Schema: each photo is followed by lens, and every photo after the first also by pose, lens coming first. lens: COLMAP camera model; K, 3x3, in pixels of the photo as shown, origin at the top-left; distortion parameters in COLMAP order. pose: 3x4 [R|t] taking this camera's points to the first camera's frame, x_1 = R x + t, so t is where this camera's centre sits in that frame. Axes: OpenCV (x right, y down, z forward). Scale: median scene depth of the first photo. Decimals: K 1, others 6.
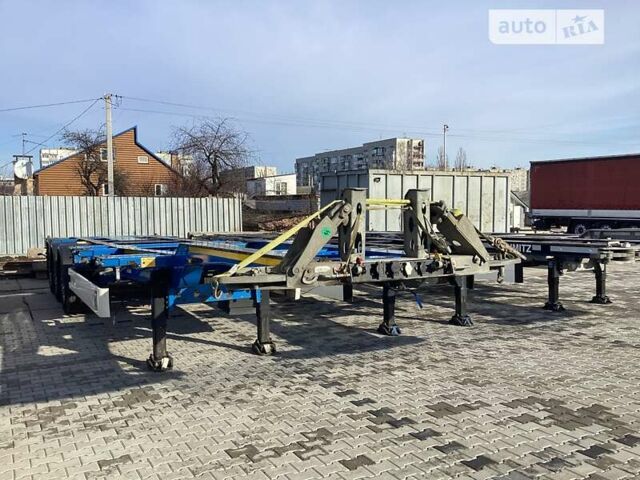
lens RADIAL K [[578.0, 0, 334.1], [0, 578.0, 239.5], [0, 0, 1]] dist [0.109240, -0.182709]
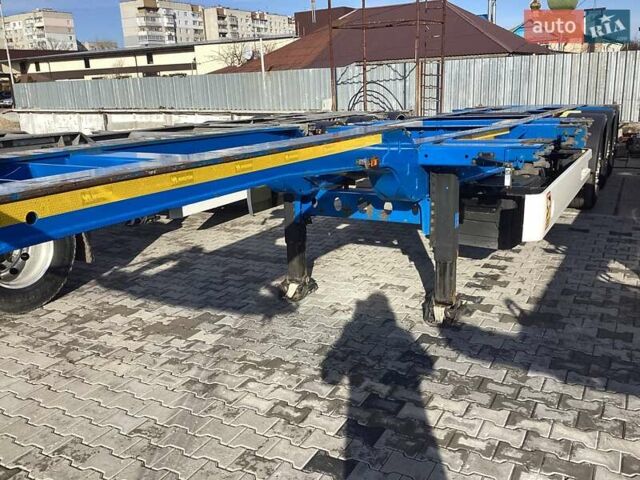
lens RADIAL K [[578.0, 0, 334.1], [0, 578.0, 239.5], [0, 0, 1]] dist [0.109240, -0.182709]
pose [[0.507332, 0.205627, -0.836858, 0.370552], [-0.011011, 0.972582, 0.232301, -0.022181], [0.861680, -0.108639, 0.495686, 0.771764]]
